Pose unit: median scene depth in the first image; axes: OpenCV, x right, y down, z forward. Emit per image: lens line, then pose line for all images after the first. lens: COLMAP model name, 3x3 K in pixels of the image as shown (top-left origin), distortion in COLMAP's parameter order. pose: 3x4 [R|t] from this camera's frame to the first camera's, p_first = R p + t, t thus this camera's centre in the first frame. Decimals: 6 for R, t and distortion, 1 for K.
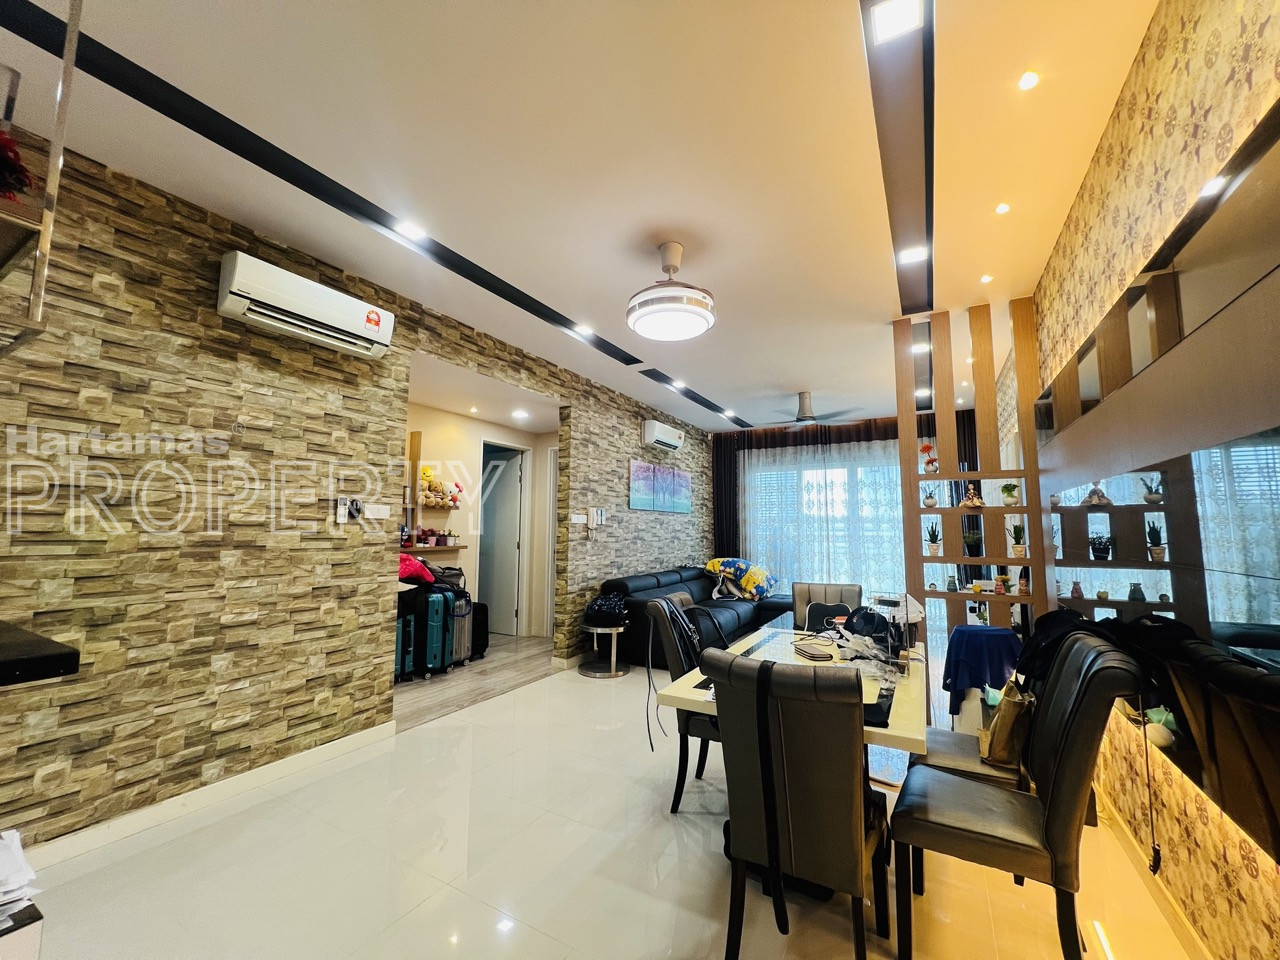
lens RADIAL K [[512.5, 0, 638.6], [0, 512.5, 479.7], [0, 0, 1]] dist [0.001106, 0.000133]
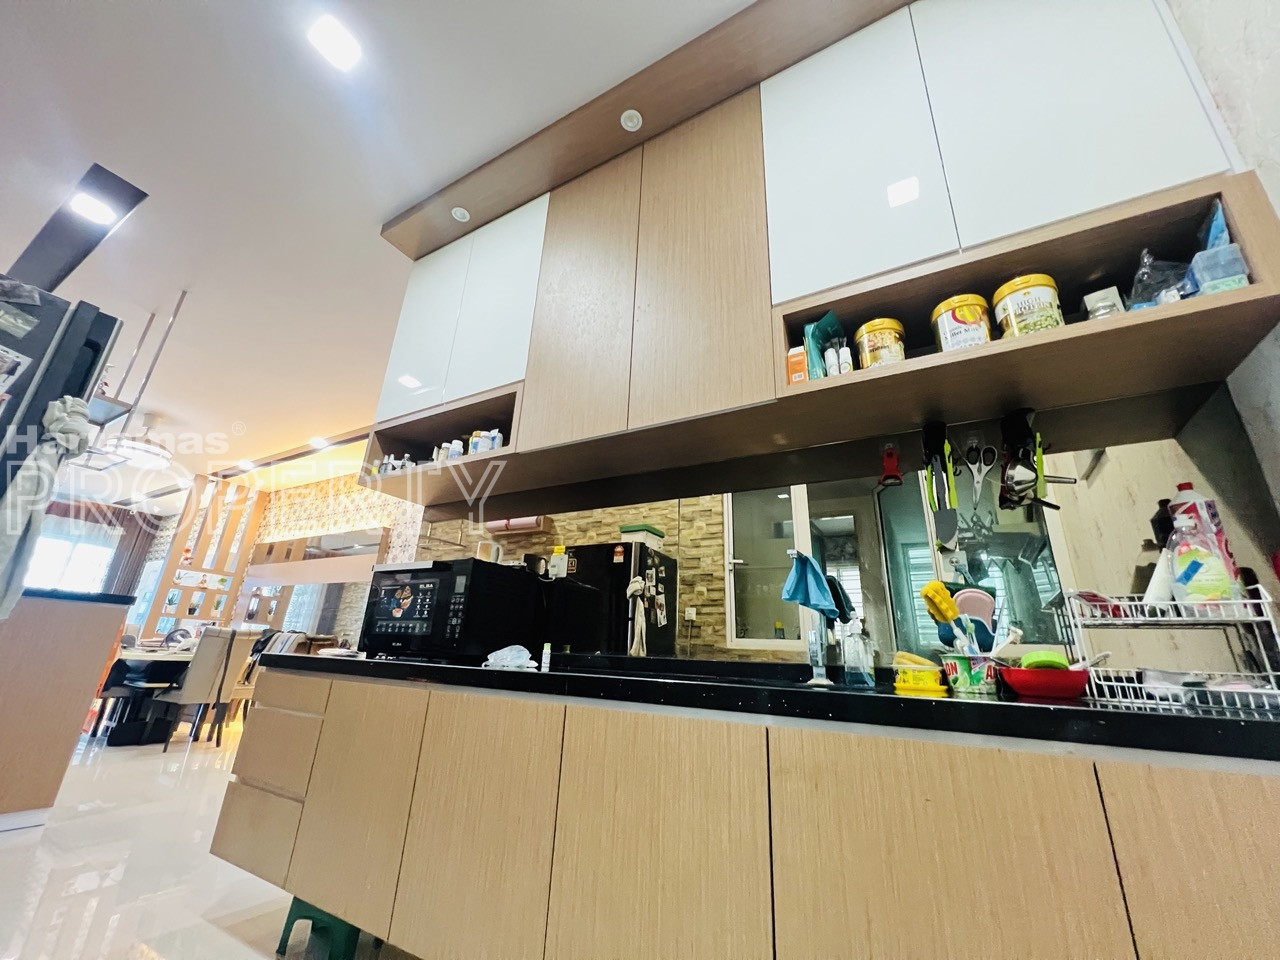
lens RADIAL K [[512.5, 0, 639.8], [0, 512.5, 478.1], [0, 0, 1]] dist [0.001106, 0.000133]
pose [[0.010148, 0.333897, 0.942555, -1.150118], [-0.142082, 0.933521, -0.329167, 0.063658], [-0.989803, -0.130580, 0.056915, -0.590829]]
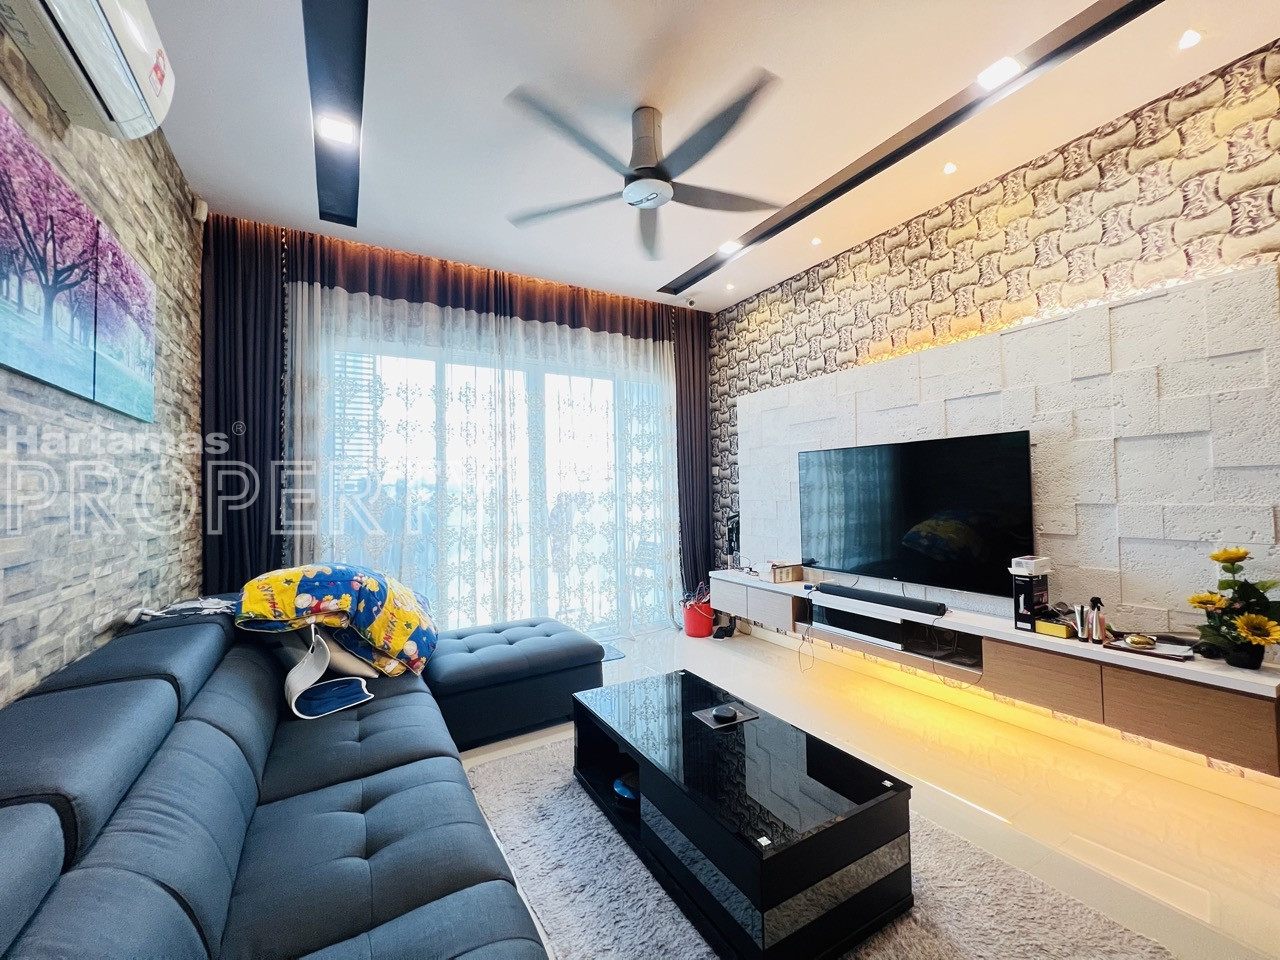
lens RADIAL K [[512.5, 0, 639.2], [0, 512.5, 475.6], [0, 0, 1]] dist [0.001106, 0.000133]
pose [[0.503454, 0.012628, 0.863930, -0.007057], [-0.066498, 0.997494, 0.024172, 0.074010], [-0.861459, -0.069619, 0.503032, 0.667442]]
